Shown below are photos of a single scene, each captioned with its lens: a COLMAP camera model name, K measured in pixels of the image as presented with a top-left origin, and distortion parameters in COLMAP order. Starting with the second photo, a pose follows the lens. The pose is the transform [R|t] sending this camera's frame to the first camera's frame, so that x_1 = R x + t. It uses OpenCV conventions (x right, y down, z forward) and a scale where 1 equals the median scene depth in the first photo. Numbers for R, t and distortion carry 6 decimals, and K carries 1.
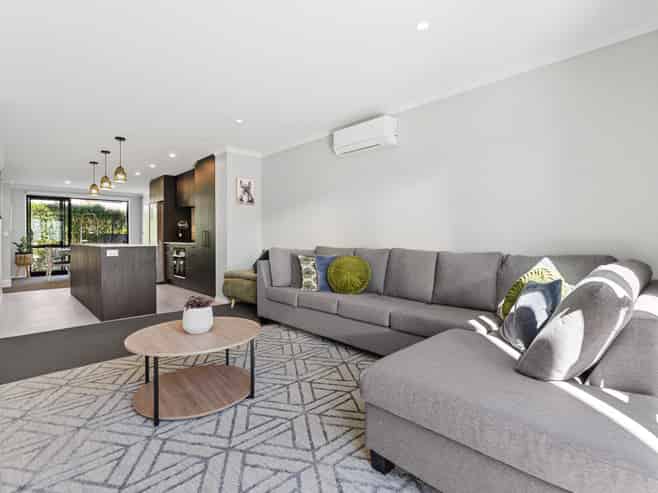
lens RADIAL K [[337.5, 0, 329.0], [0, 337.5, 246.5], [0, 0, 1]] dist [-0.003128, -0.000391]
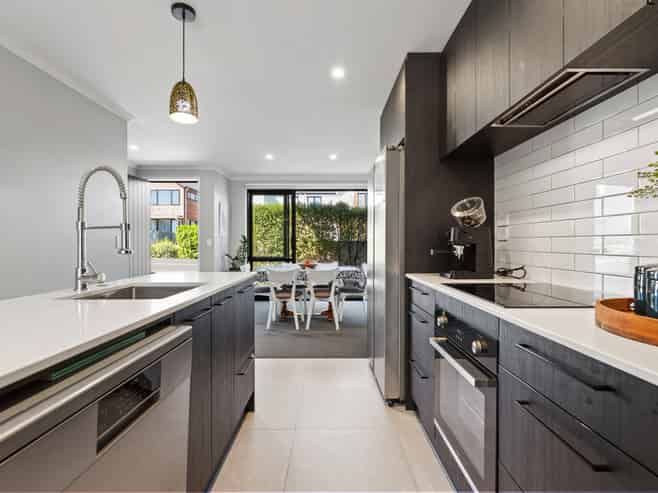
lens RADIAL K [[323.6, 0, 329.0], [0, 323.6, 246.5], [0, 0, 1]] dist [0.000060, -0.000070]
pose [[0.729422, 0.007914, -0.684018, -0.280068], [-0.015795, 0.999861, -0.005275, -0.027964], [0.683882, 0.014652, 0.729446, 0.612339]]
